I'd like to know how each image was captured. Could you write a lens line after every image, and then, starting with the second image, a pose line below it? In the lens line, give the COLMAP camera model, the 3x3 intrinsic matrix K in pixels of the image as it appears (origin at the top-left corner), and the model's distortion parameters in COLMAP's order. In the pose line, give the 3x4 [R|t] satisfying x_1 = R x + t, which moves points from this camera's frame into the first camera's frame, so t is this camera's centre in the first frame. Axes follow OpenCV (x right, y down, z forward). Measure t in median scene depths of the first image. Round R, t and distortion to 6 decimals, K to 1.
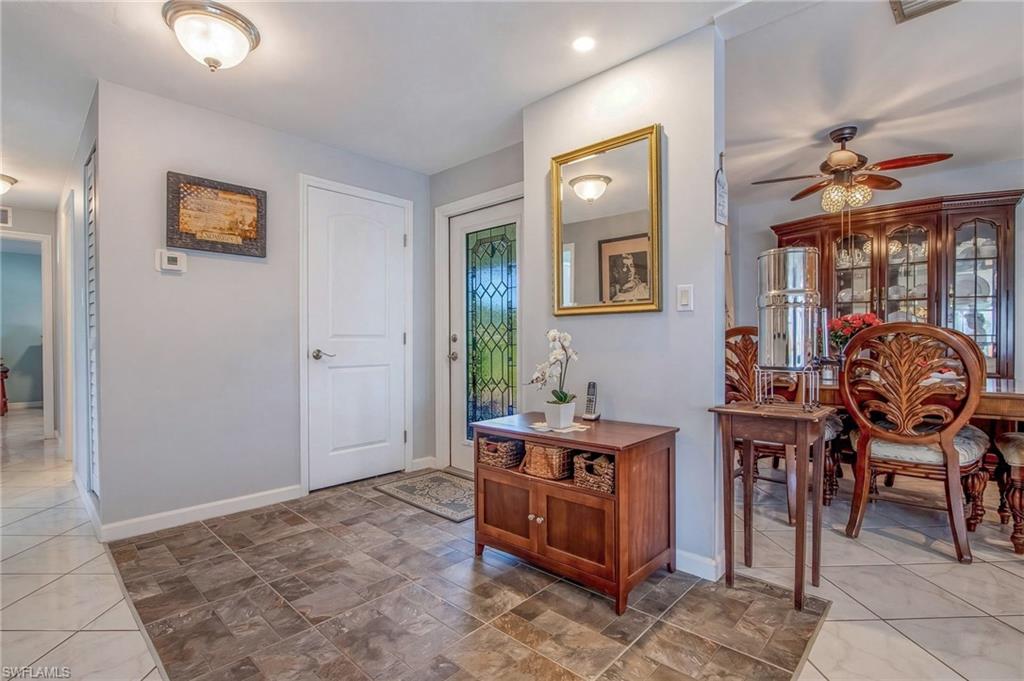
lens RADIAL K [[485.0, 0, 512.0], [0, 485.0, 340.5], [0, 0, 1]] dist [-0.005101, -0.000443]
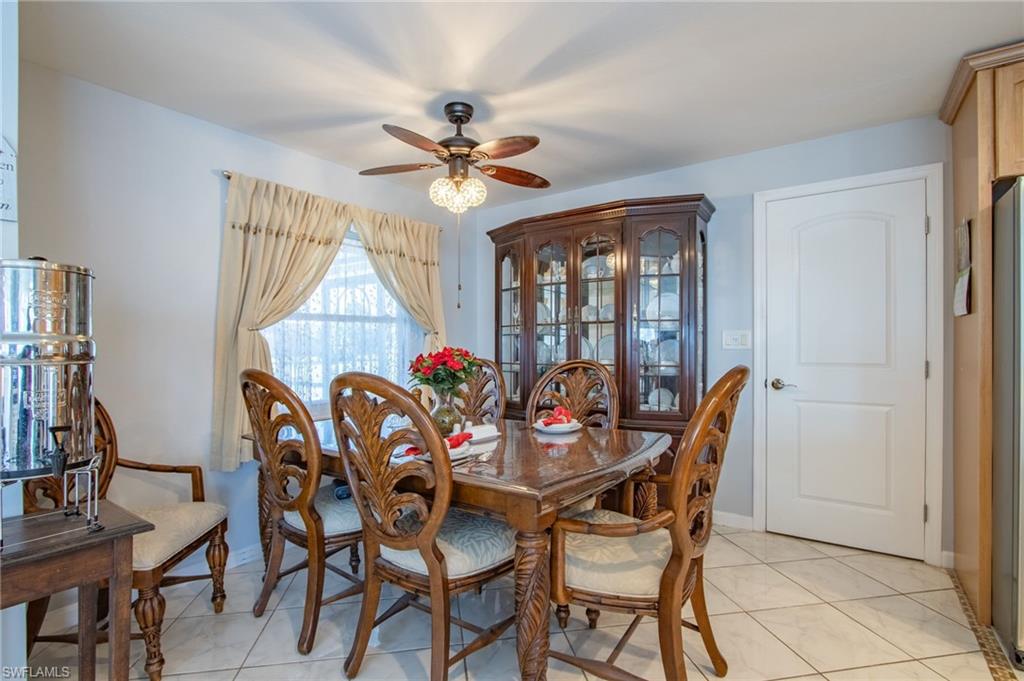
lens RADIAL K [[485.0, 0, 512.0], [0, 485.0, 340.5], [0, 0, 1]] dist [-0.005101, -0.000443]
pose [[0.990171, 0.003153, 0.139829, 0.575329], [-0.001866, 0.999955, -0.009332, -0.045982], [-0.139852, 0.008980, 0.990132, 0.191644]]
